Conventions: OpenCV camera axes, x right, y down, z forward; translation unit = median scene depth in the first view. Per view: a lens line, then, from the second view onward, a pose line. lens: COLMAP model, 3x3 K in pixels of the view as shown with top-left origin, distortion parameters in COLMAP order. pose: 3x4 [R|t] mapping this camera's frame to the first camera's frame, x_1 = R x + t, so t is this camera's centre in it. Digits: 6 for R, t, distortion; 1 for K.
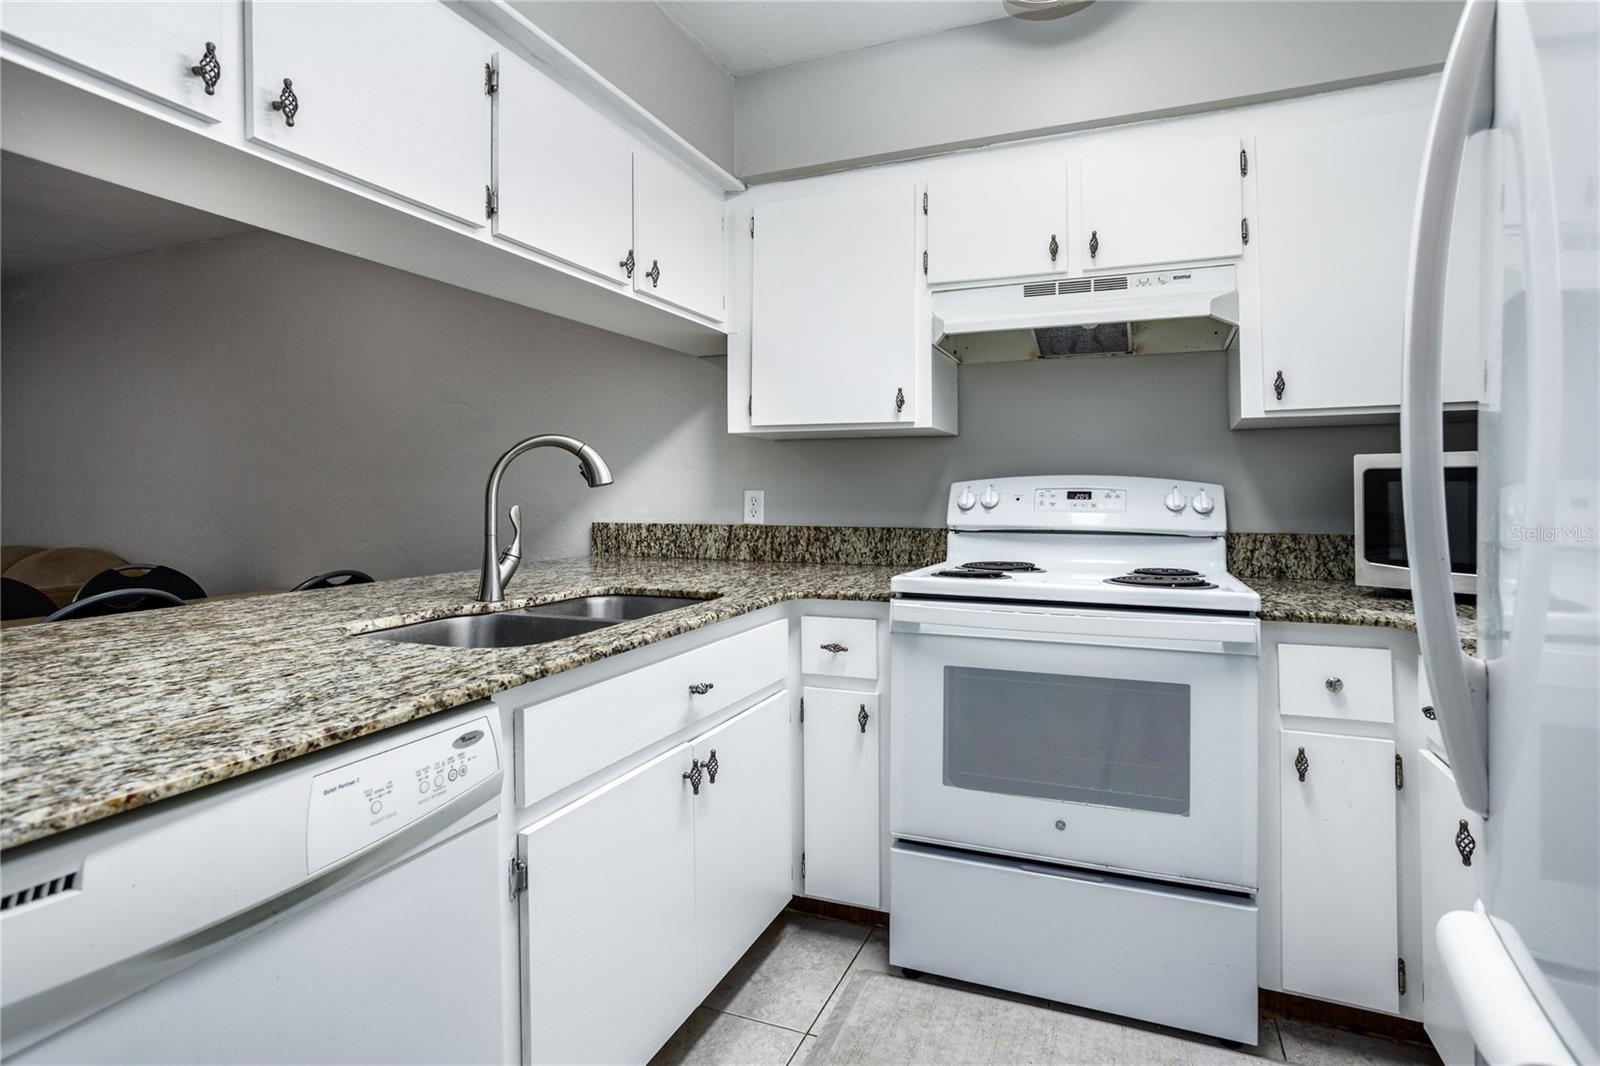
lens RADIAL K [[773.2, 0, 826.5], [0, 773.2, 493.4], [0, 0, 1]] dist [-0.036930, 0.026518]
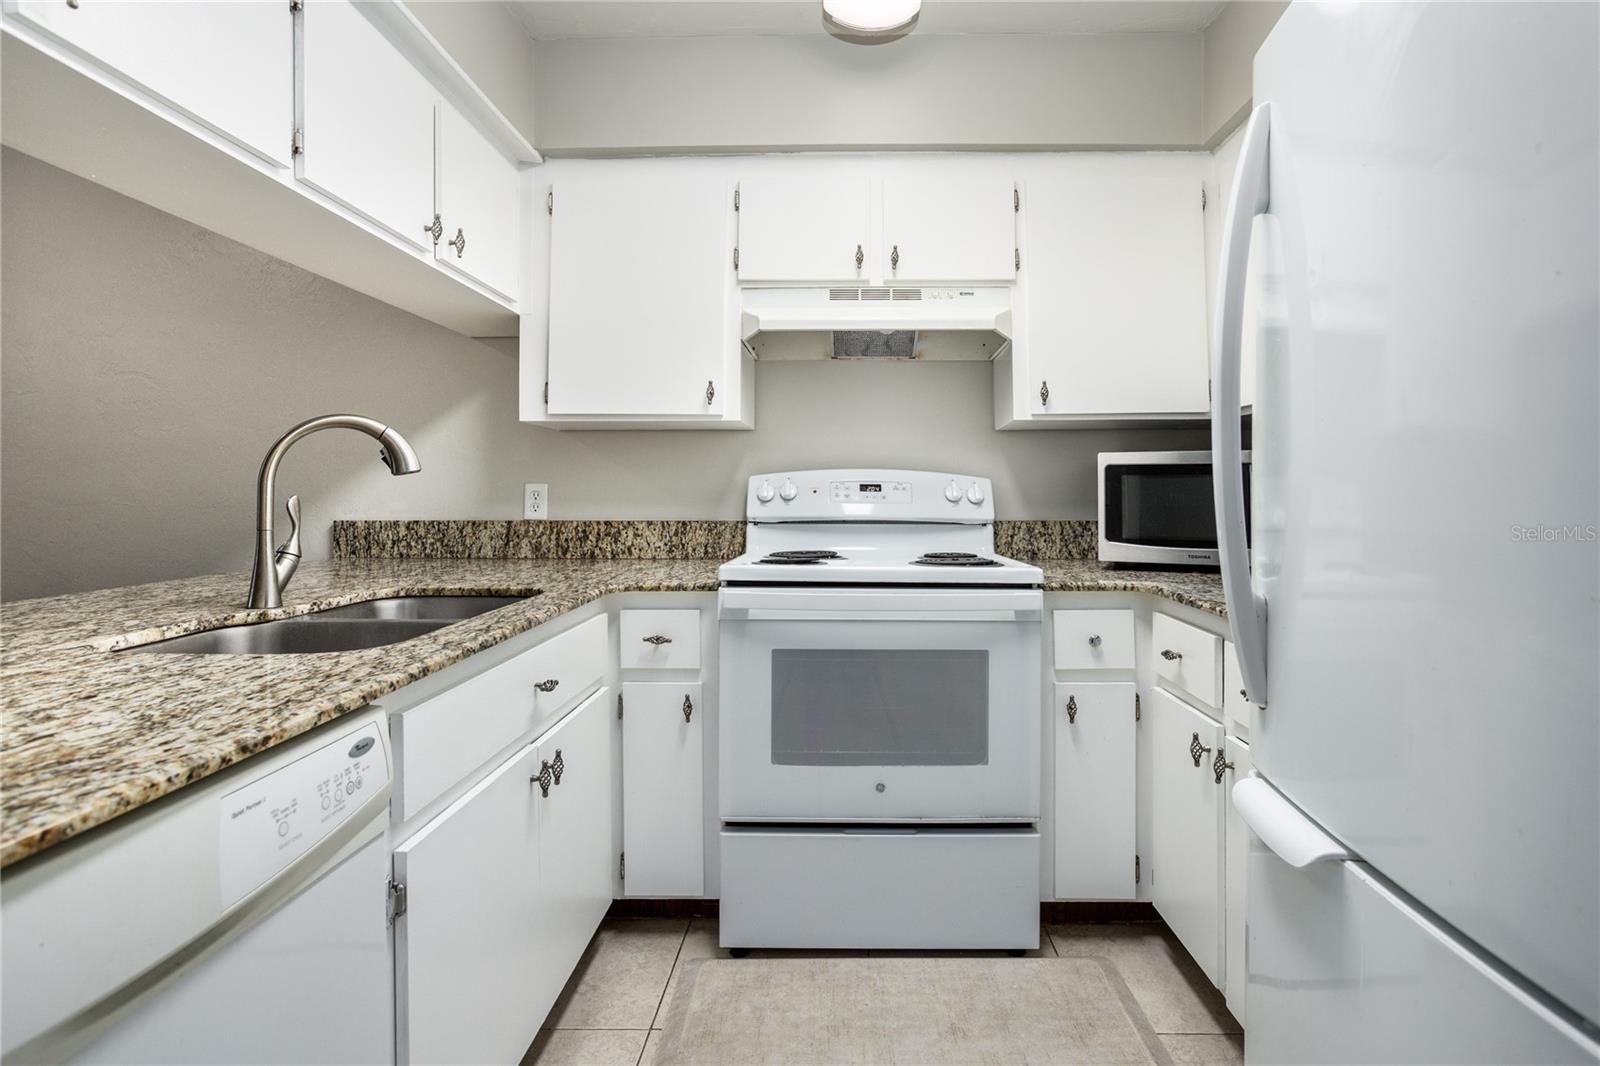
lens RADIAL K [[773.2, 0, 854.5], [0, 773.2, 490.8], [0, 0, 1]] dist [-0.036930, 0.026518]
pose [[0.938681, -0.000839, 0.344787, -0.101905], [0.000707, 1.000000, 0.000506, 0.009398], [-0.344787, -0.000231, 0.938681, -0.014986]]
